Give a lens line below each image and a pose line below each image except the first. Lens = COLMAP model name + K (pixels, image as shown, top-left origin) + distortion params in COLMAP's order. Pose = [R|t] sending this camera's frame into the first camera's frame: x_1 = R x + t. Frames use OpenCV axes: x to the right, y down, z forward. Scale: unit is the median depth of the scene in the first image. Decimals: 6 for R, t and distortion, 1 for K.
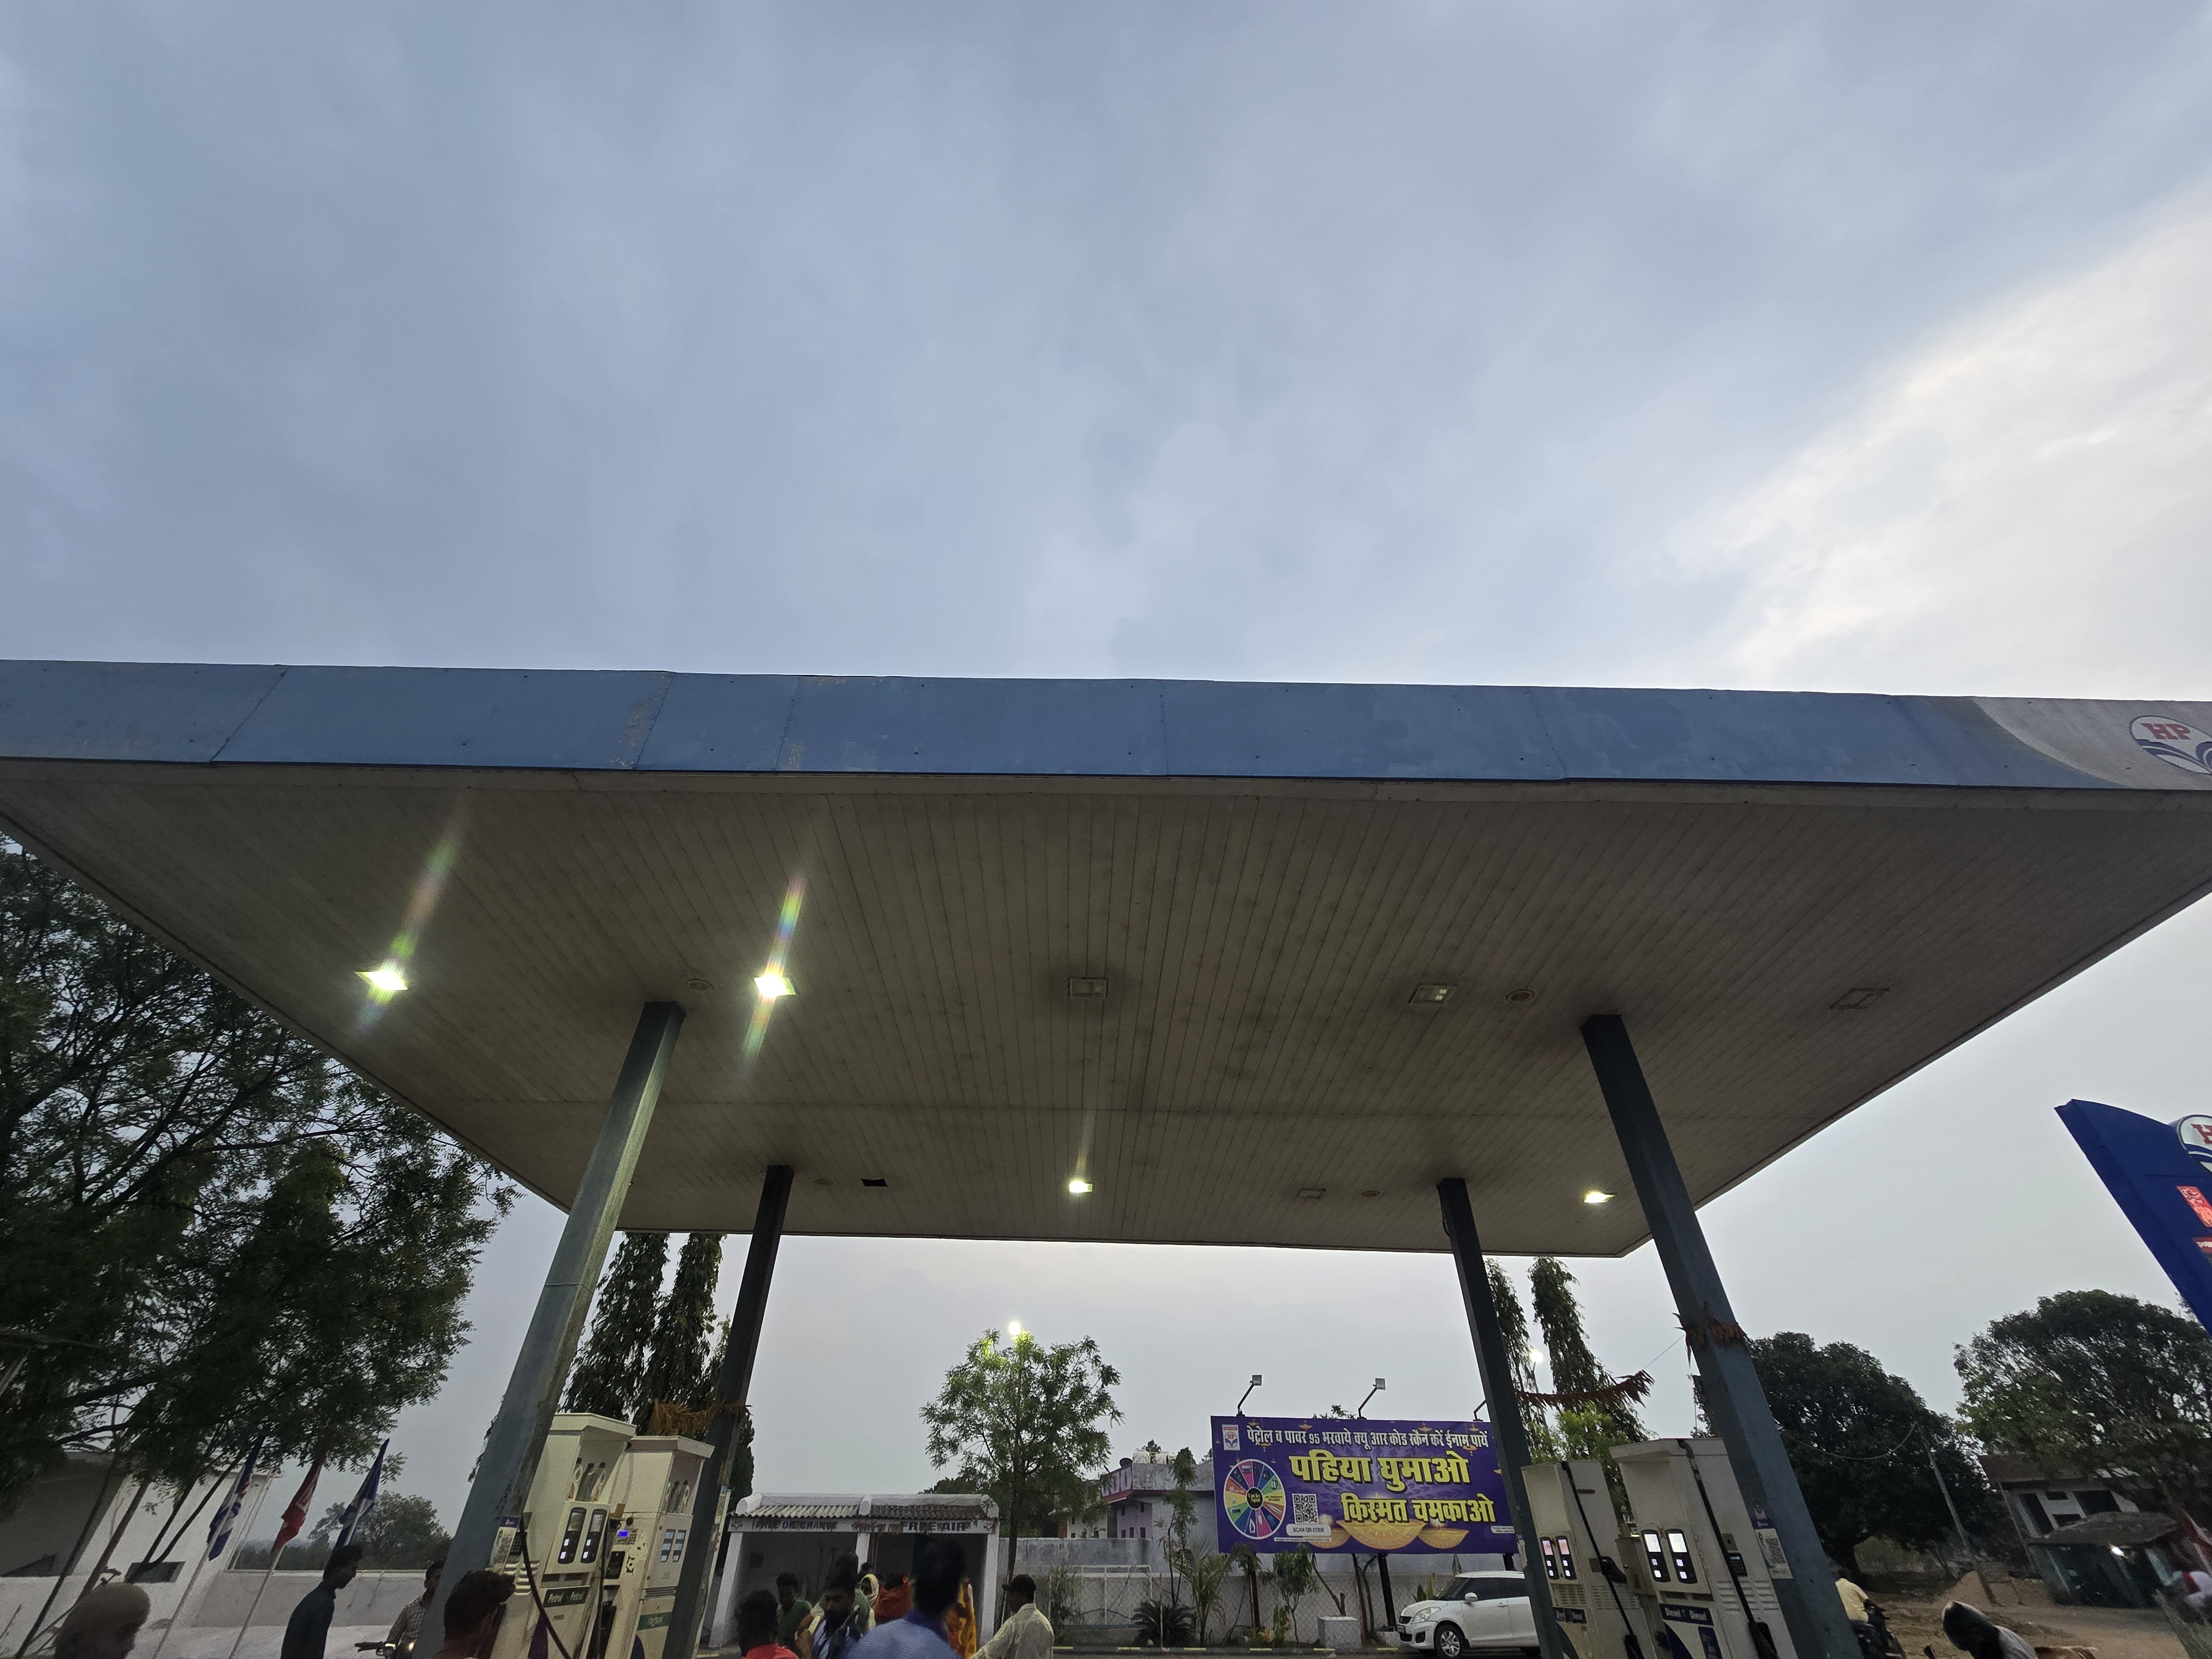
lens RADIAL K [[904.8, 0, 1106.0], [0, 904.8, 829.5], [0, 0, 1]] dist [0.002075, 0.000875]
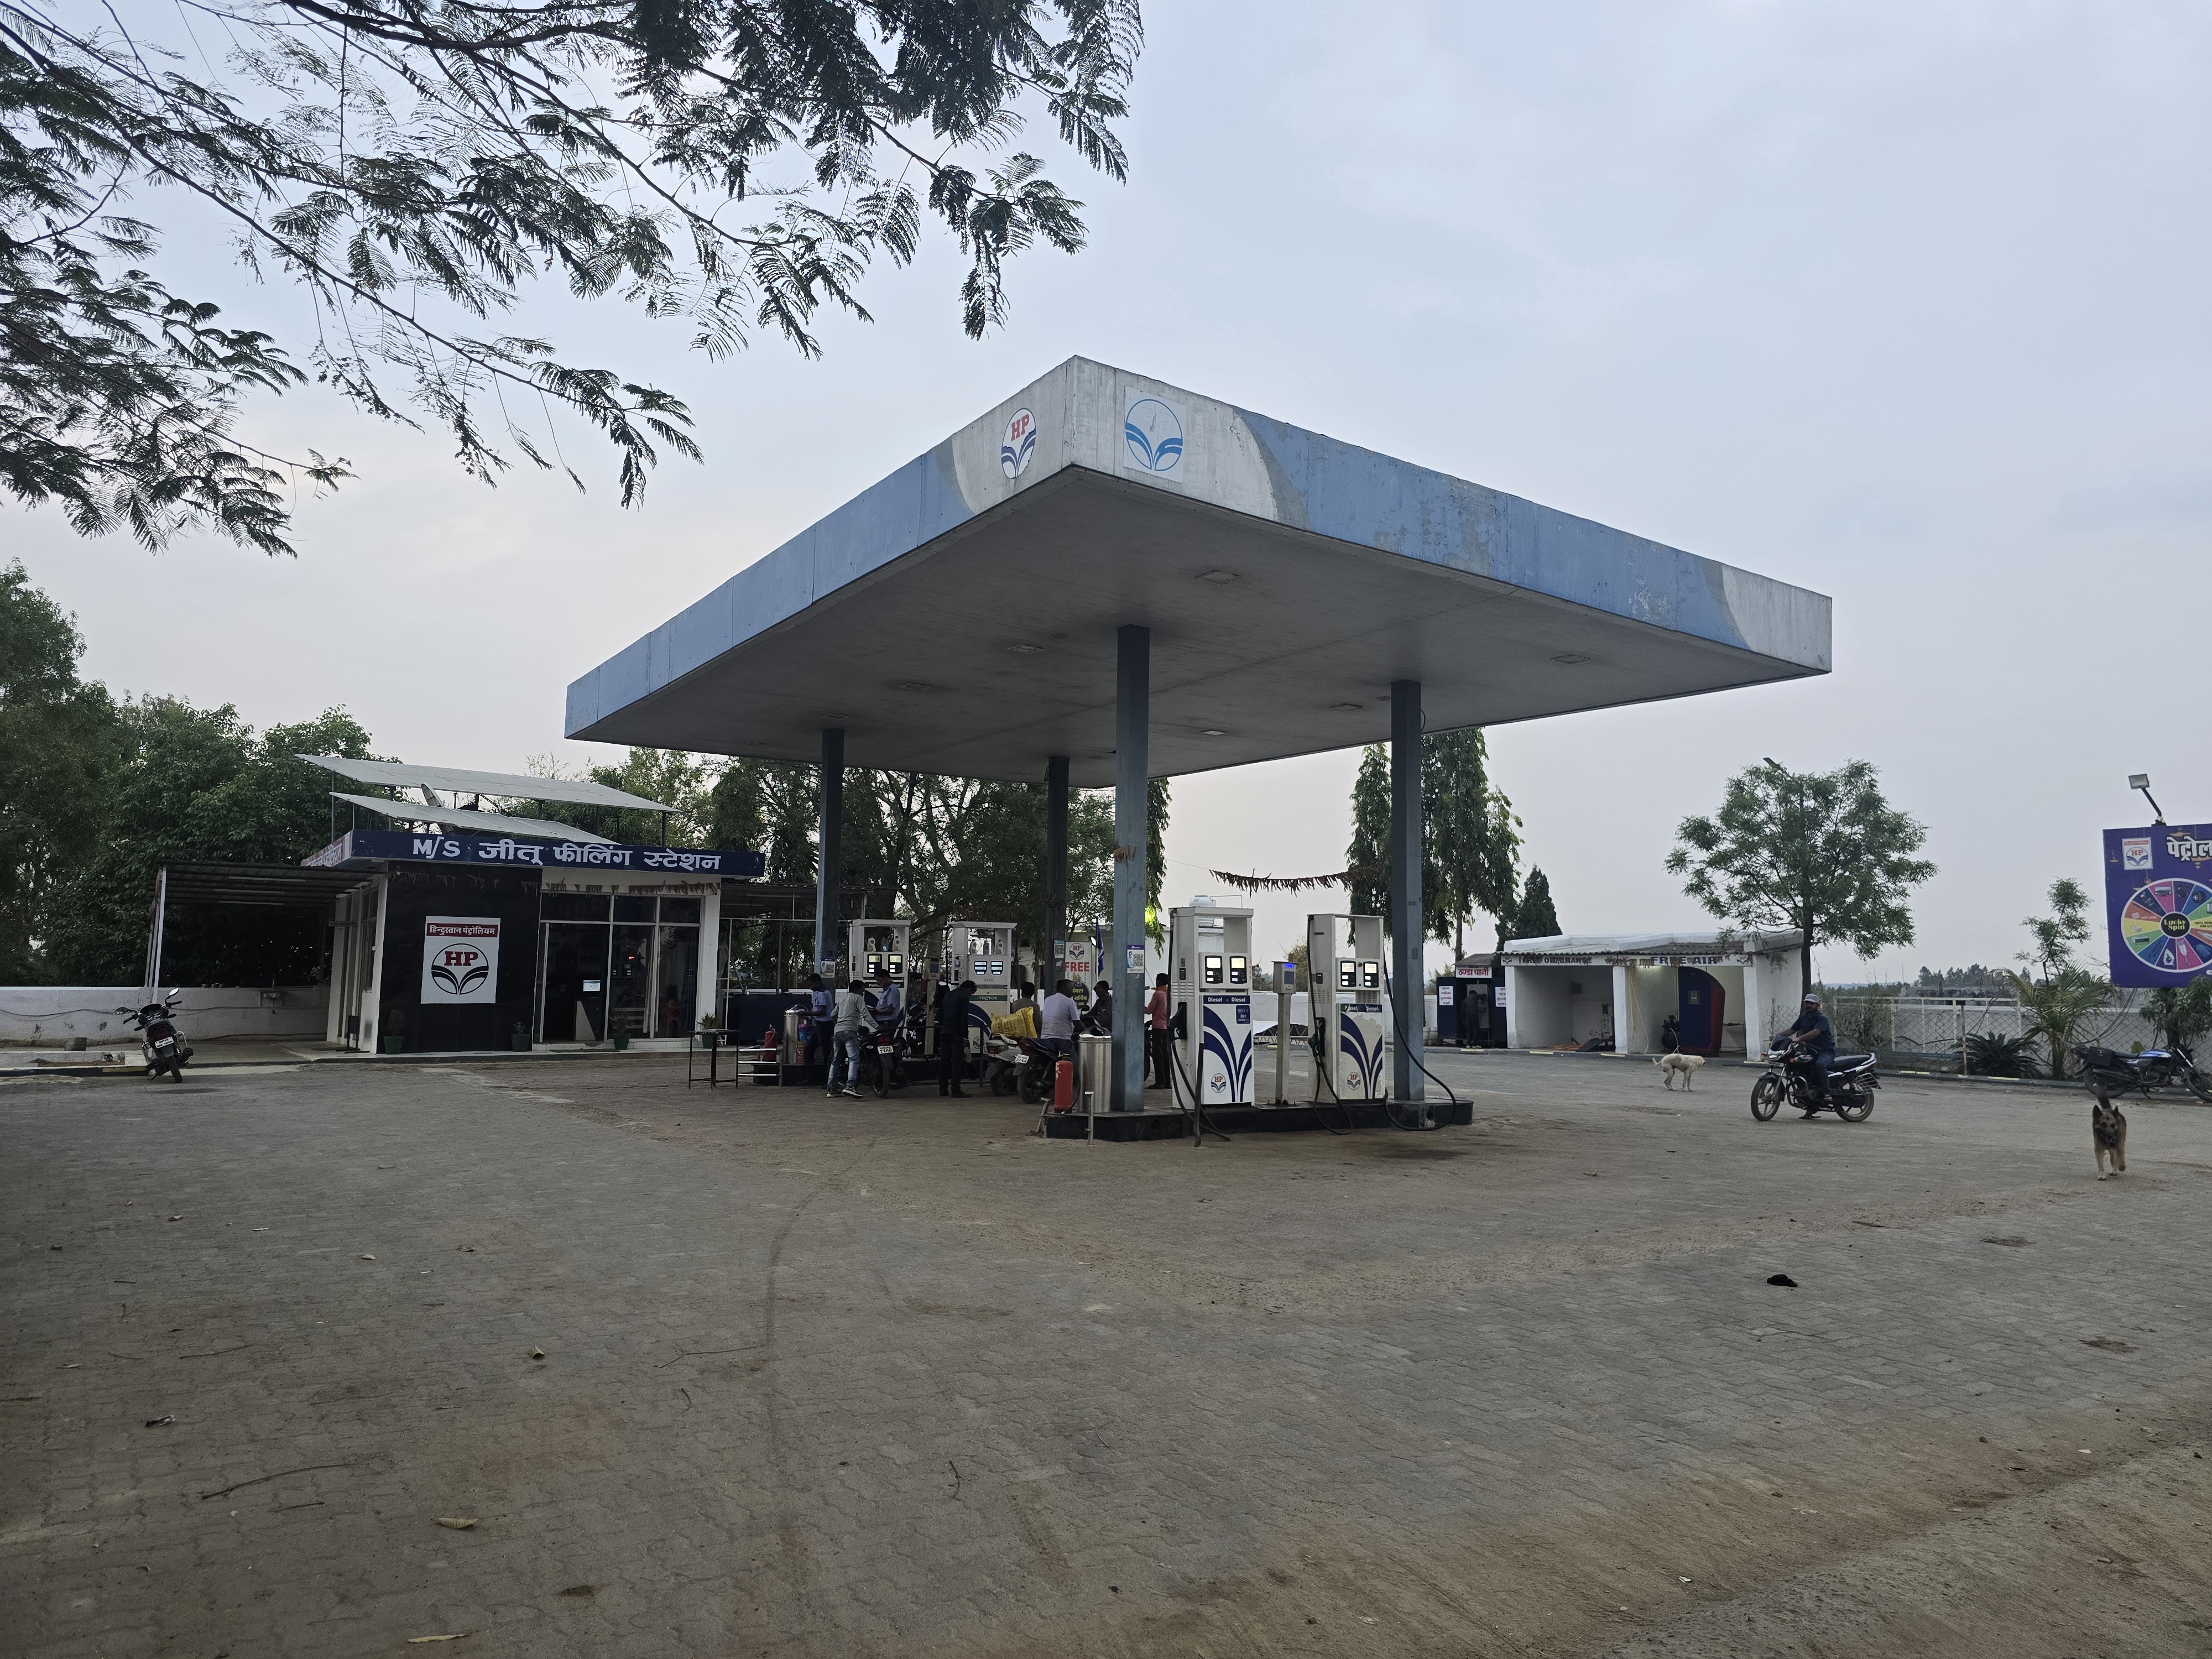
lens RADIAL K [[1495.4, 0, 1106.0], [0, 1495.4, 829.5], [0, 0, 1]] dist [0.033644, -0.002167]
pose [[0.526391, -0.085778, -0.845904, 0.704688], [0.518950, 0.820499, 0.239731, -0.017092], [0.673500, -0.565175, 0.476419, -0.051680]]
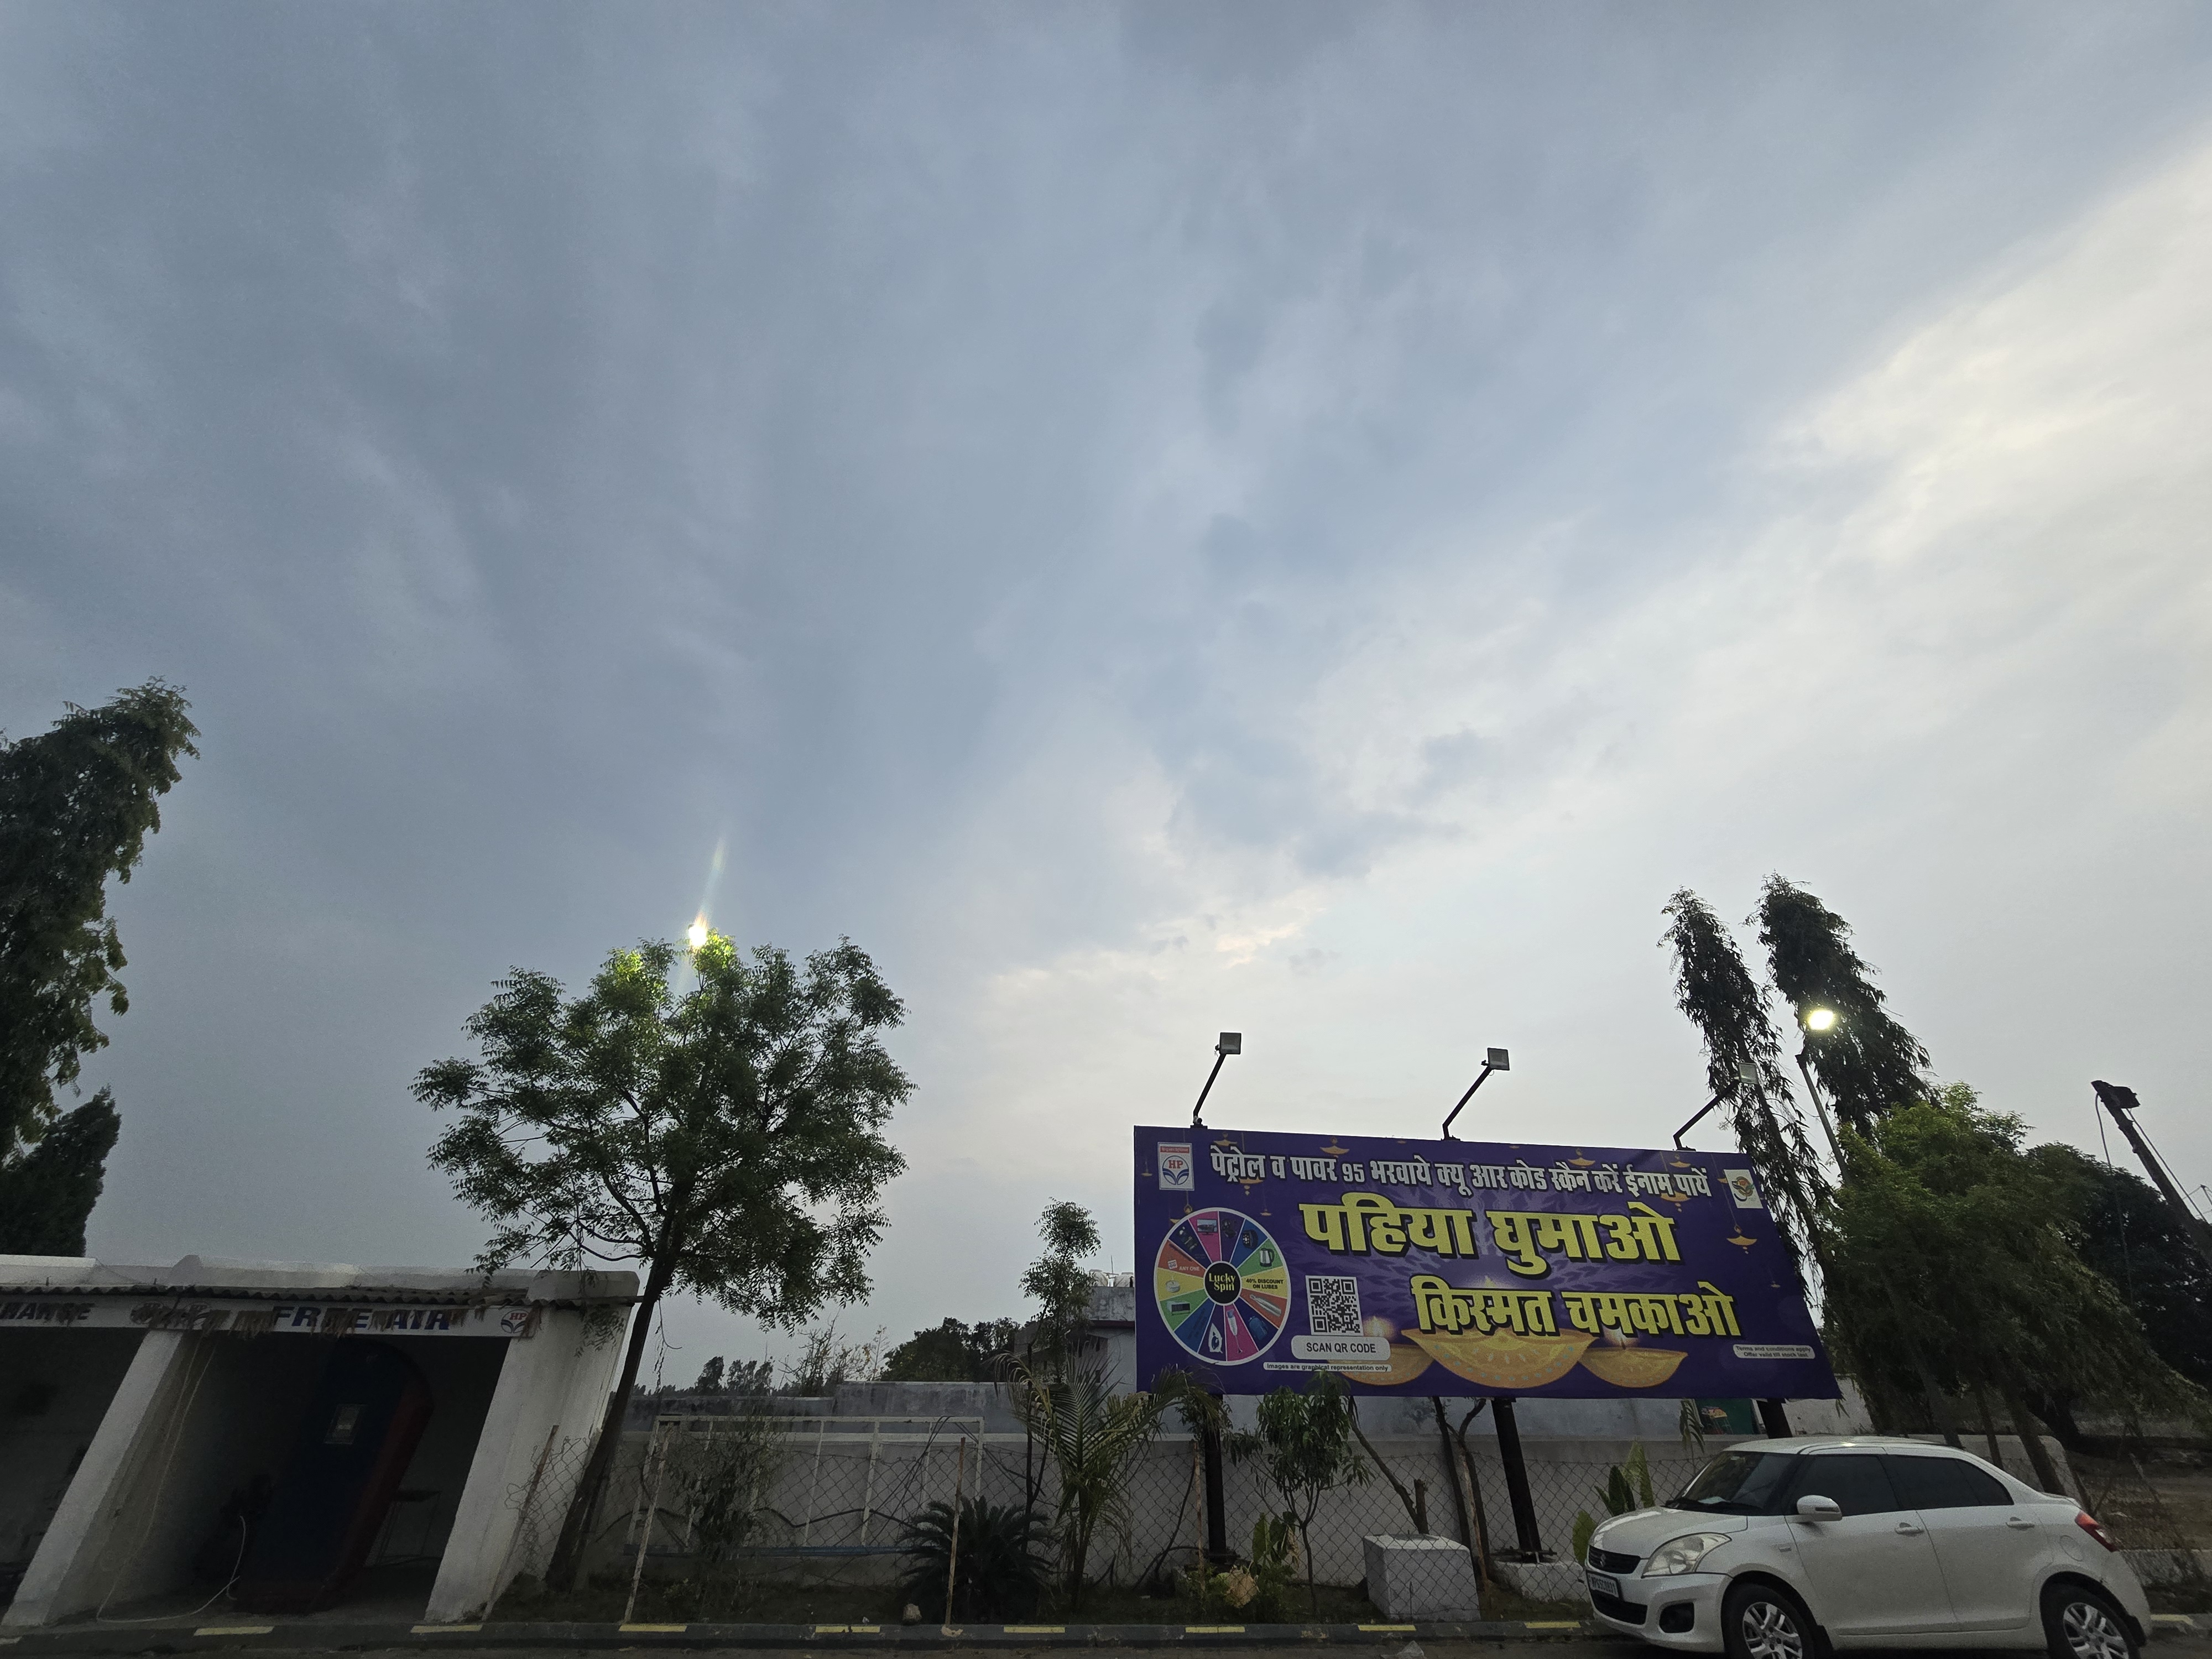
lens RADIAL K [[890.3, 0, 1106.0], [0, 890.3, 829.5], [0, 0, 1]] dist [-0.000734, -0.000169]
pose [[0.999655, -0.008976, -0.024703, 0.116663], [0.011325, 0.995254, 0.096655, 0.459334], [0.023718, -0.096901, 0.995011, 0.565876]]
